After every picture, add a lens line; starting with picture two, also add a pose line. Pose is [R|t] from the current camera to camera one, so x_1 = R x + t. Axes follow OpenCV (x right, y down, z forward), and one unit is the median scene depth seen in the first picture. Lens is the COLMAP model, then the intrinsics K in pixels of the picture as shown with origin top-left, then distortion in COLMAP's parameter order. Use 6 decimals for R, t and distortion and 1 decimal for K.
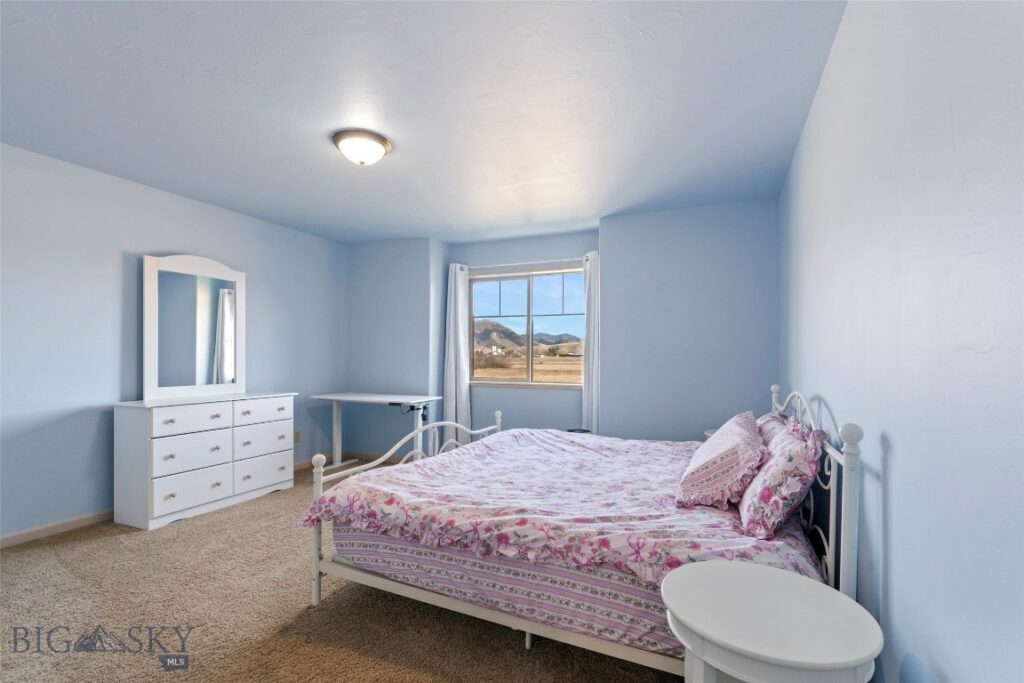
lens RADIAL K [[469.5, 0, 513.9], [0, 469.5, 347.3], [0, 0, 1]] dist [-0.008592, 0.001898]
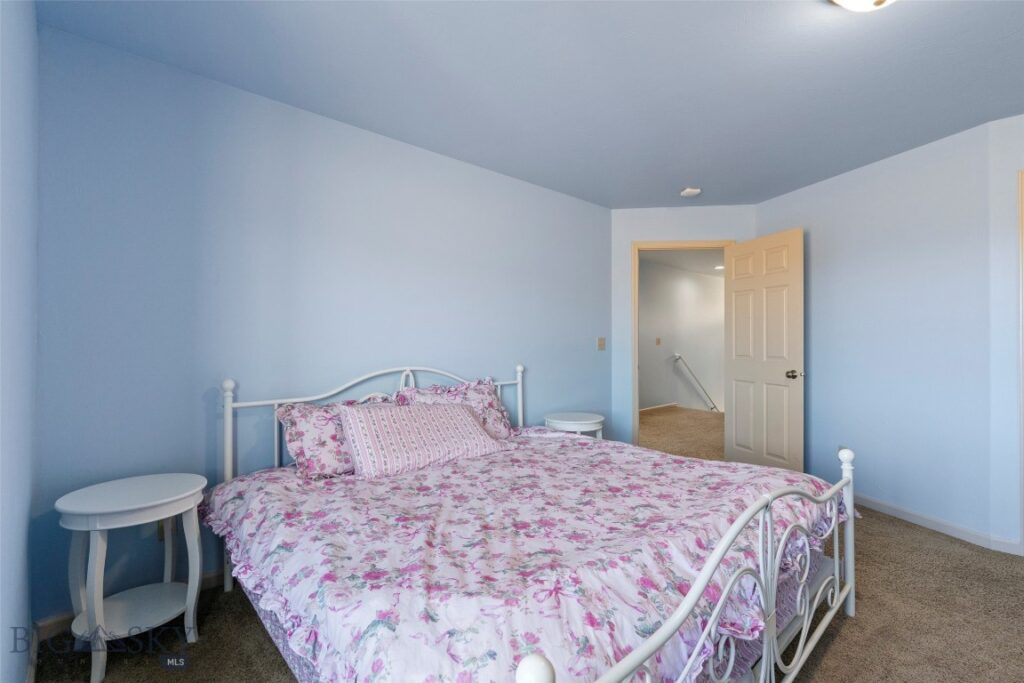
lens RADIAL K [[469.5, 0, 510.3], [0, 469.5, 338.0], [0, 0, 1]] dist [-0.008592, 0.001898]
pose [[-0.919168, -0.002160, 0.393859, -0.119705], [-0.010223, 0.999779, -0.018375, 0.025136], [-0.393732, -0.020916, -0.918987, 1.479732]]
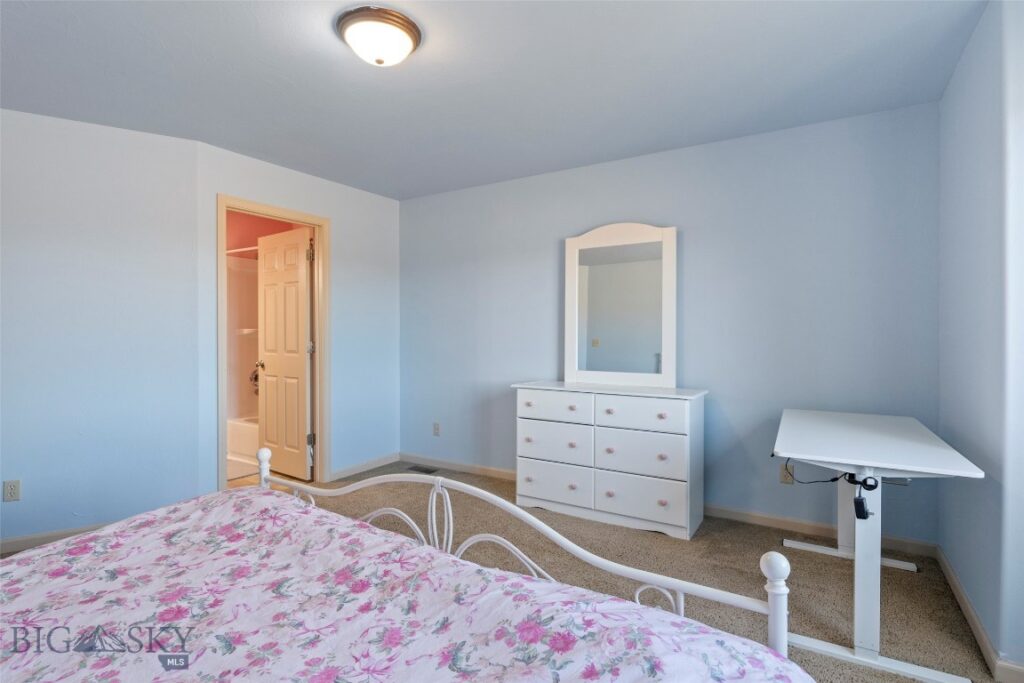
lens RADIAL K [[506.0, 0, 511.8], [0, 506.0, 337.5], [0, 0, 1]] dist [-0.003727, -0.000151]
pose [[-0.141428, 0.002024, -0.989946, 0.336901], [0.015645, 0.999878, -0.000190, 0.017183], [0.989825, -0.015514, -0.141442, 1.136239]]
